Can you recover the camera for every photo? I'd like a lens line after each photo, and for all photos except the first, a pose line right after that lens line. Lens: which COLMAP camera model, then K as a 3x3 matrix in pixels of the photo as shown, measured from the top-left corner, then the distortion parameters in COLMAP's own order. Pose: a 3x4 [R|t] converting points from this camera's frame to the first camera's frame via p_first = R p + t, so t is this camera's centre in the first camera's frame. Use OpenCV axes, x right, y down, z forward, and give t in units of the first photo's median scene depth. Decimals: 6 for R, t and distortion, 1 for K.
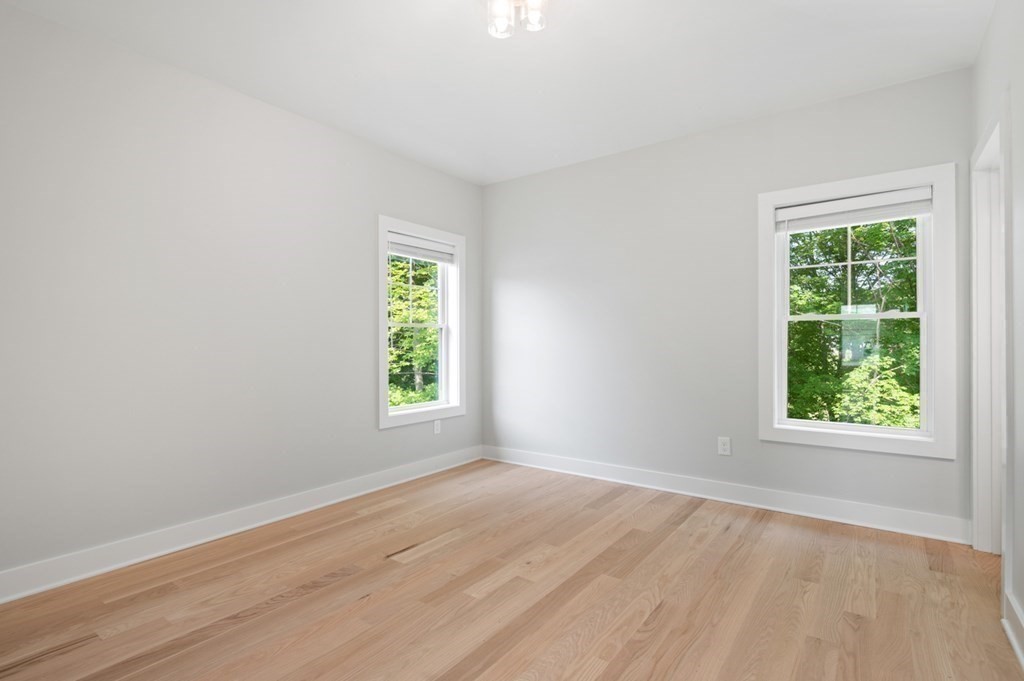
lens RADIAL K [[505.6, 0, 514.4], [0, 505.6, 344.3], [0, 0, 1]] dist [0.006524, -0.004083]
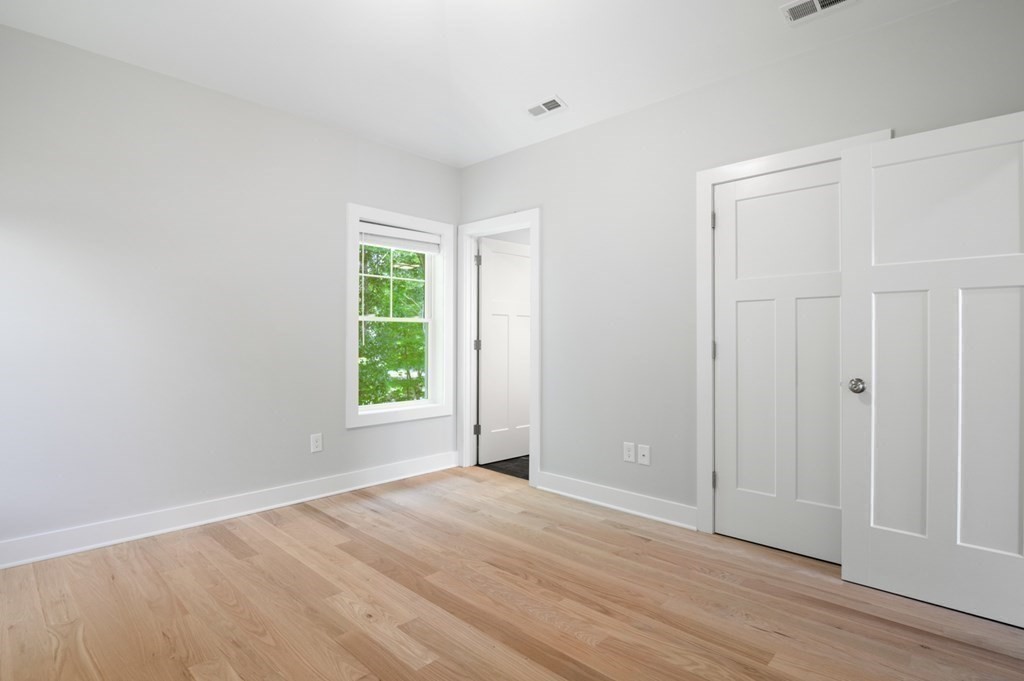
lens RADIAL K [[505.6, 0, 522.0], [0, 505.6, 341.9], [0, 0, 1]] dist [0.006524, -0.004083]
pose [[0.123501, -0.005646, 0.992328, -0.672502], [-0.003132, 0.999977, 0.006079, -0.008046], [-0.992339, -0.003859, 0.123481, 0.602451]]
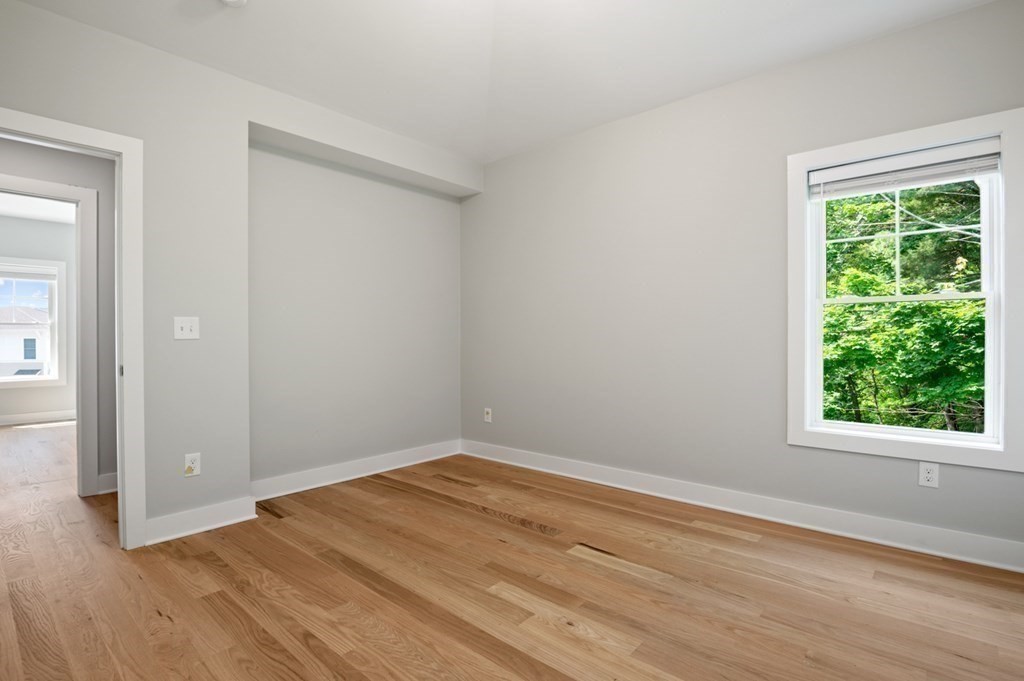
lens RADIAL K [[505.6, 0, 507.7], [0, 505.6, 339.9], [0, 0, 1]] dist [0.006524, -0.004083]
pose [[-0.115479, 0.009997, -0.993260, 0.707047], [0.007356, 0.999931, 0.009209, 0.004915], [0.993283, -0.006243, -0.115545, 0.908050]]
